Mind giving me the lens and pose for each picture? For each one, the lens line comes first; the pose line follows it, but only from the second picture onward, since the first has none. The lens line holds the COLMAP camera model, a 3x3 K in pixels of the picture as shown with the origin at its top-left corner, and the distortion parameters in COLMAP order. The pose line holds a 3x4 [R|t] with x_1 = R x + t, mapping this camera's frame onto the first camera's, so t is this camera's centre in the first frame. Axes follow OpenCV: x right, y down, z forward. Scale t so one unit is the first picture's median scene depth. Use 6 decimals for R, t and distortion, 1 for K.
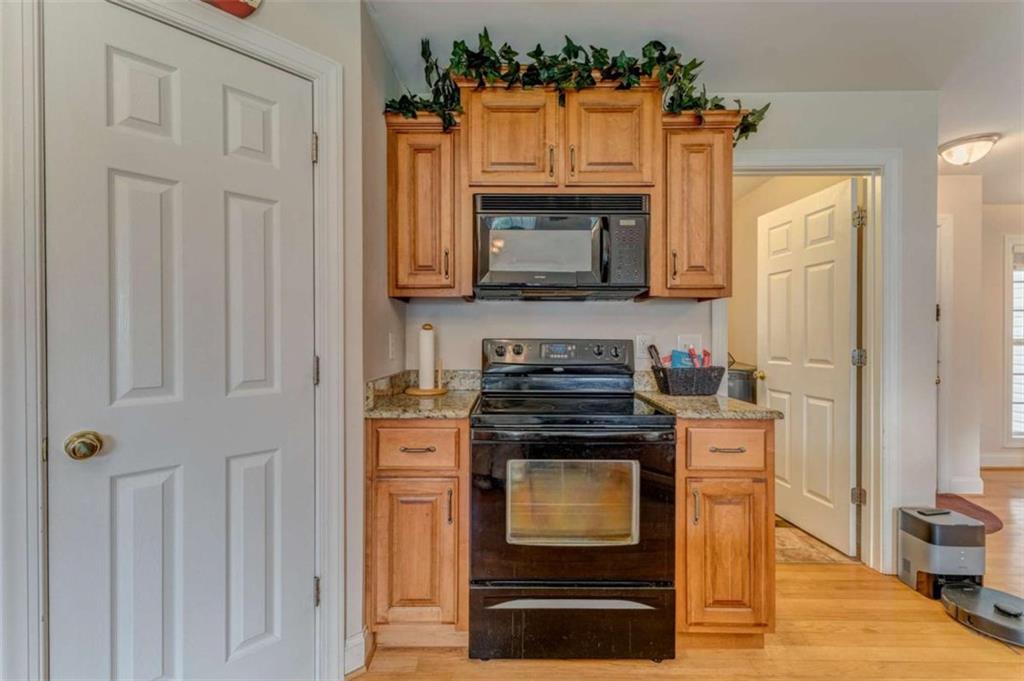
lens RADIAL K [[434.2, 0, 512.0], [0, 434.2, 340.5], [0, 0, 1]] dist [0.000627, -0.000273]
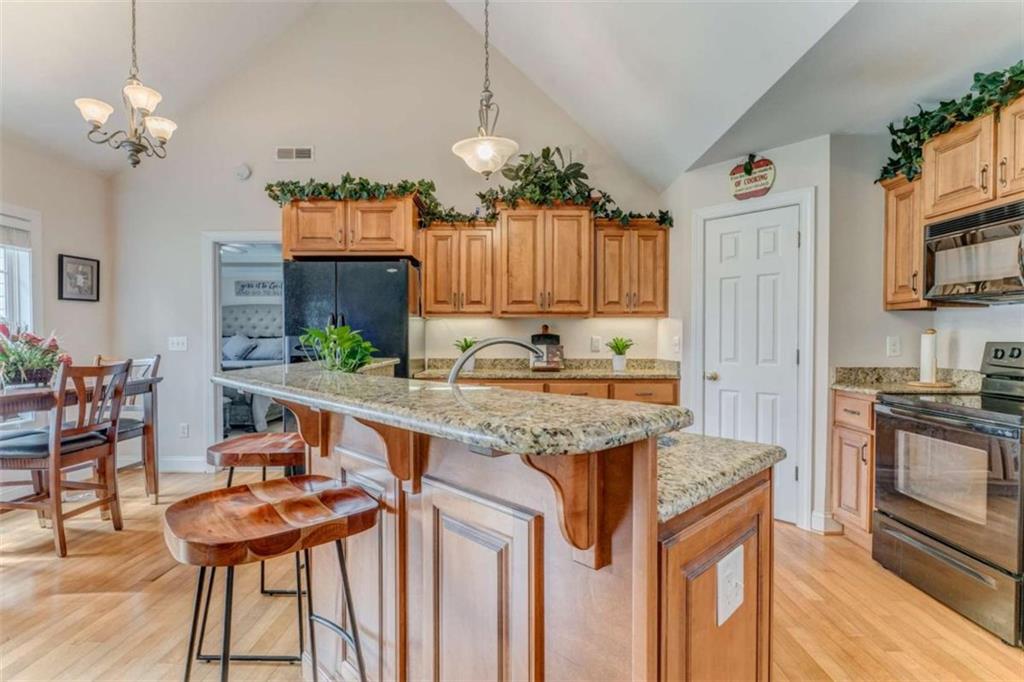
lens RADIAL K [[500.1, 0, 512.0], [0, 500.1, 341.0], [0, 0, 1]] dist [-0.002965, -0.000410]
pose [[-0.013309, 0.005871, -0.999894, 1.376431], [-0.010727, 0.999924, 0.006014, -0.000369], [0.999854, 0.010806, -0.013245, -0.169703]]
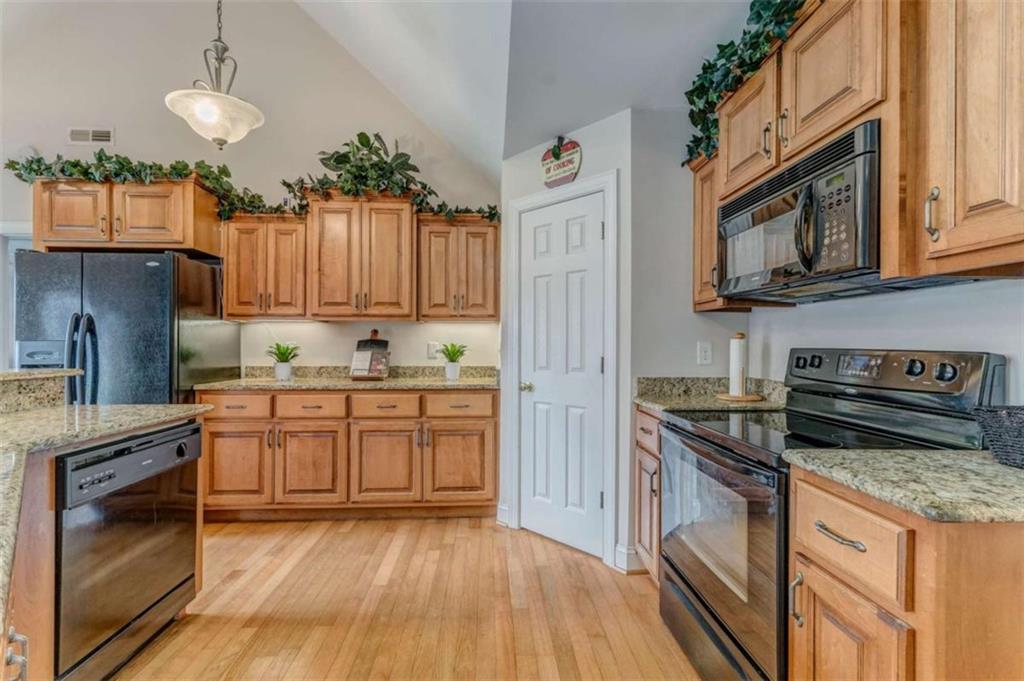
lens RADIAL K [[438.5, 0, 512.0], [0, 438.5, 340.5], [0, 0, 1]] dist [0.002682, 0.000287]
pose [[0.049571, -0.009316, -0.998727, 0.943669], [-0.011200, 0.999888, -0.009883, -0.003919], [0.998708, 0.011676, 0.049462, 0.453459]]
